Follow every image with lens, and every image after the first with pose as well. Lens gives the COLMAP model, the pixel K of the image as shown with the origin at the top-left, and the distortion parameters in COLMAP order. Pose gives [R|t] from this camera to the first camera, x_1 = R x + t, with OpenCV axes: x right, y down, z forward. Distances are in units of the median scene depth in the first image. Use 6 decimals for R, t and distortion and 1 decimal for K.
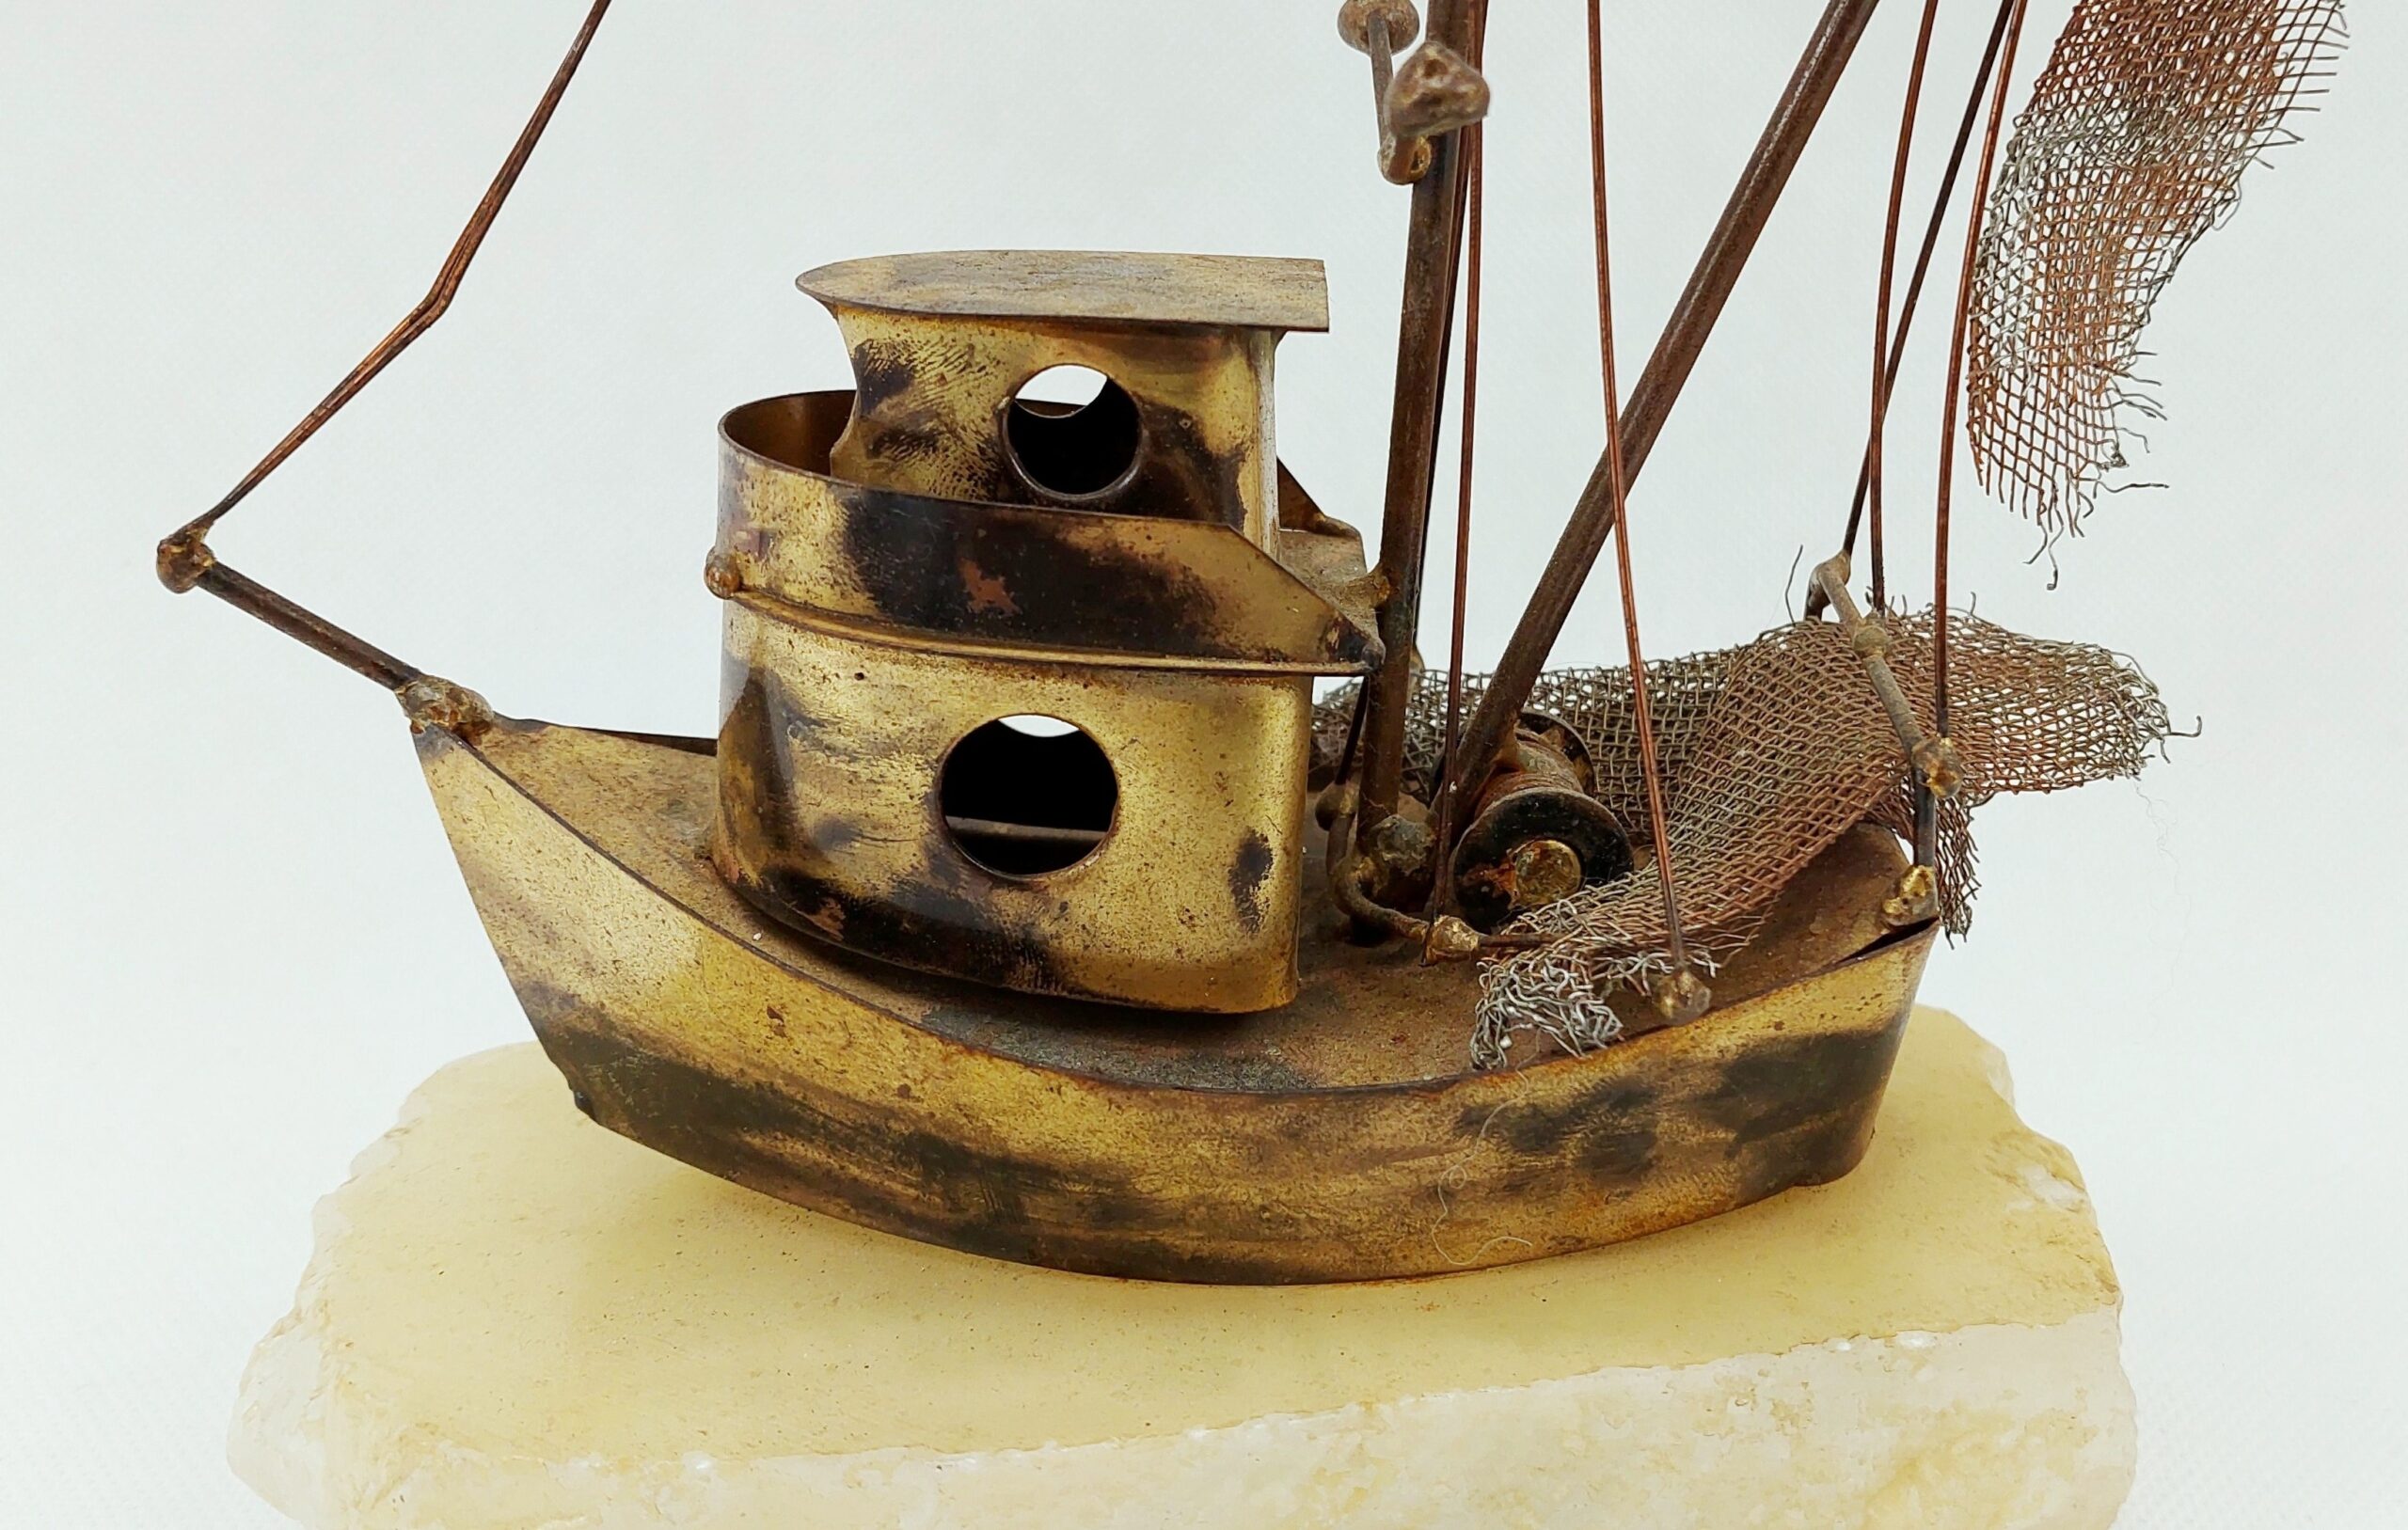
lens RADIAL K [[1837.4, 0, 1204.0], [0, 1837.4, 765.0], [0, 0, 1]] dist [0.083497, 0.000111]
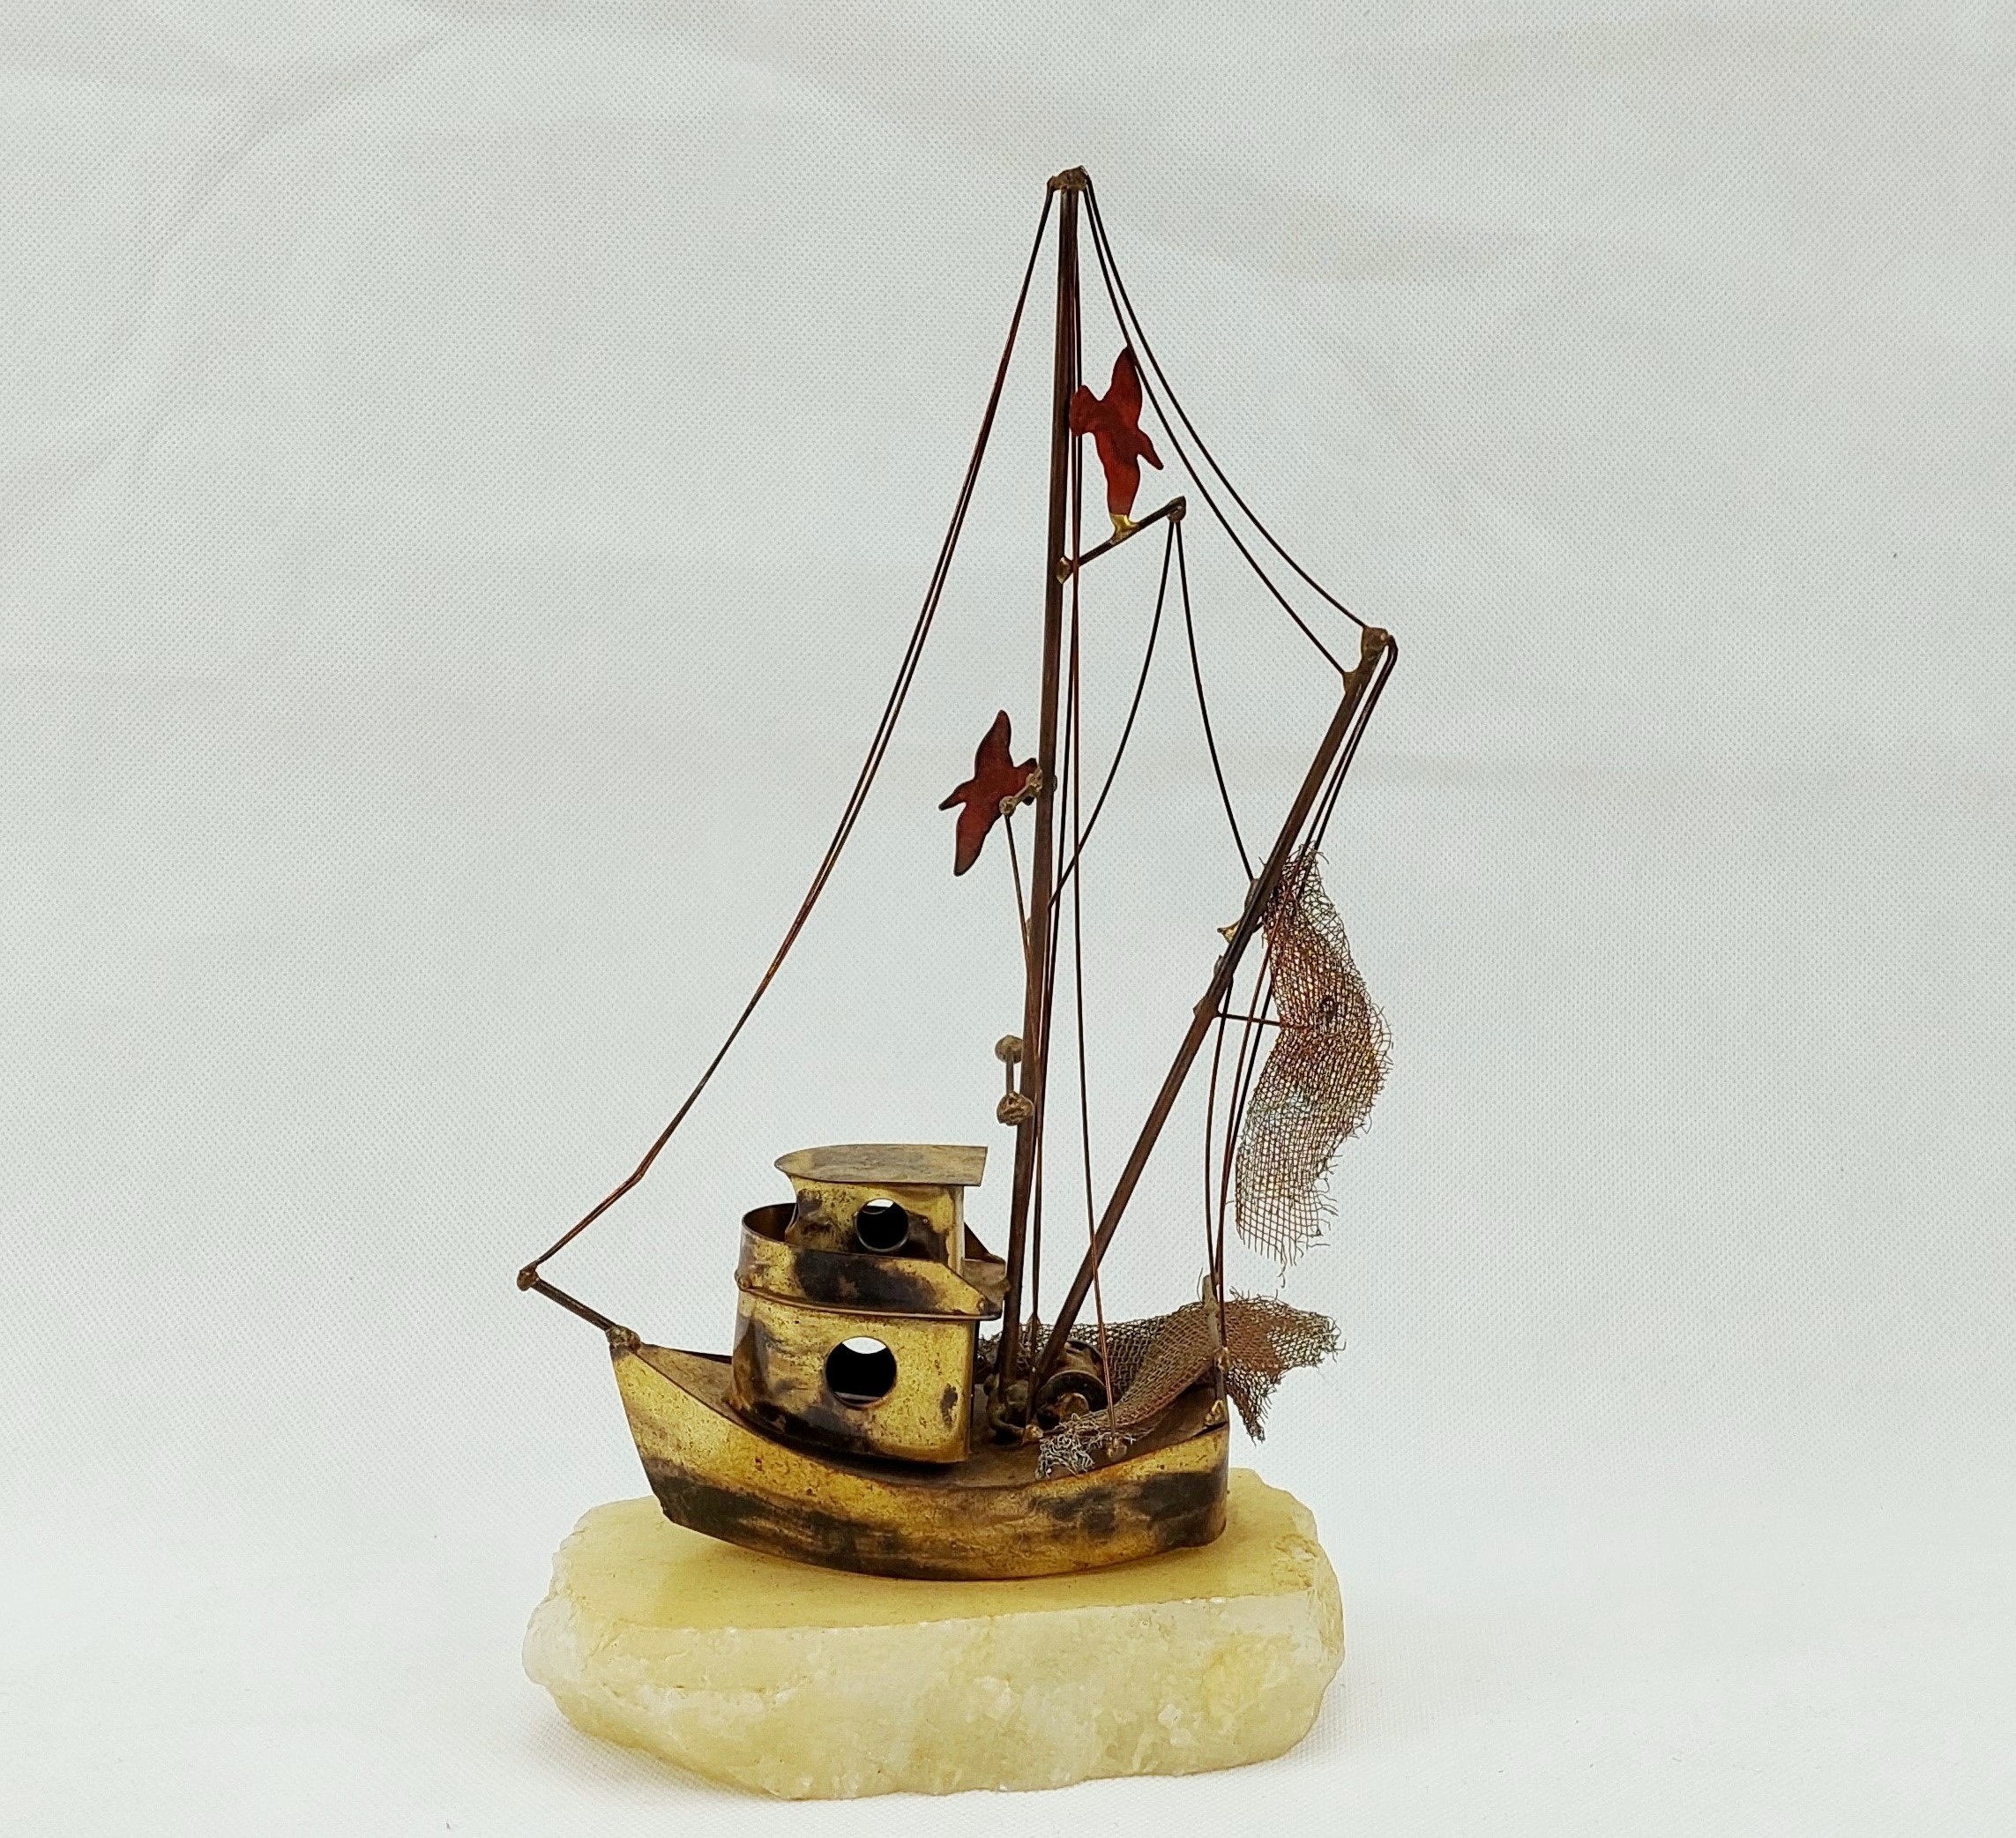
lens RADIAL K [[1595.5, 0, 1008.0], [0, 1595.5, 919.0], [0, 0, 1]] dist [0.000142, -0.006245]
pose [[0.999872, 0.001208, 0.015928, 0.068867], [0.003929, 0.947904, -0.318531, 0.124714], [-0.015483, 0.318553, 0.947779, -1.248382]]
